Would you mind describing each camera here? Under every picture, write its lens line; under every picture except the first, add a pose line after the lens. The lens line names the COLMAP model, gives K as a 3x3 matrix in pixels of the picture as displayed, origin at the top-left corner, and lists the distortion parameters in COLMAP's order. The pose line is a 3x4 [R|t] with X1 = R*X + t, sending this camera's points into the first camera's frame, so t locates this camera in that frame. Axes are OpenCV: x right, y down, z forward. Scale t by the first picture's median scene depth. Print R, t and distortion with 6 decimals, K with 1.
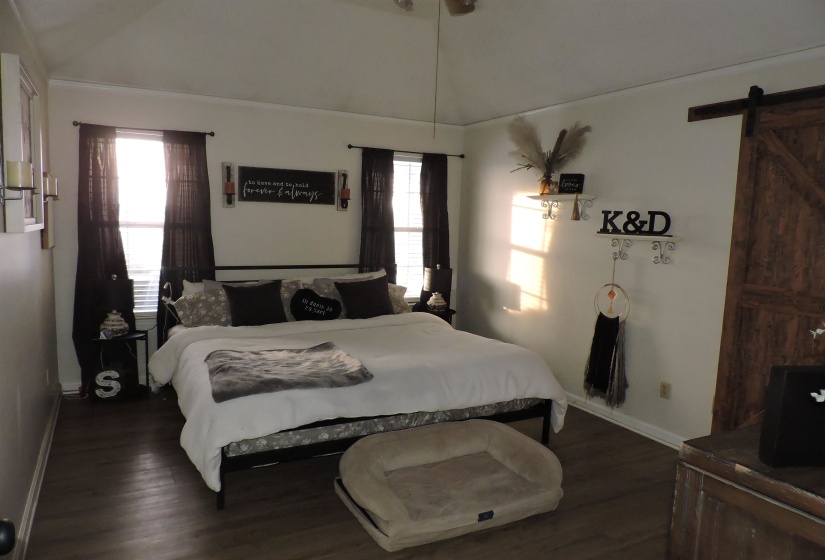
lens RADIAL K [[598.2, 0, 406.8], [0, 598.2, 279.8], [0, 0, 1]] dist [0.006628, 0.009208]
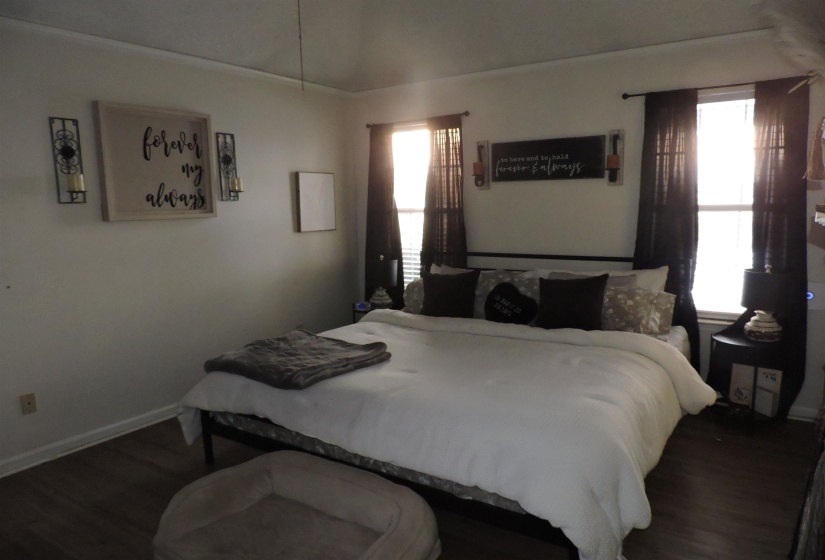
lens RADIAL K [[598.2, 0, 408.9], [0, 598.2, 281.8], [0, 0, 1]] dist [0.006628, 0.009208]
pose [[0.477226, 0.083180, -0.874835, 0.458038], [-0.055761, 0.996370, 0.064318, -0.030164], [0.877010, 0.018088, 0.480132, 0.436684]]
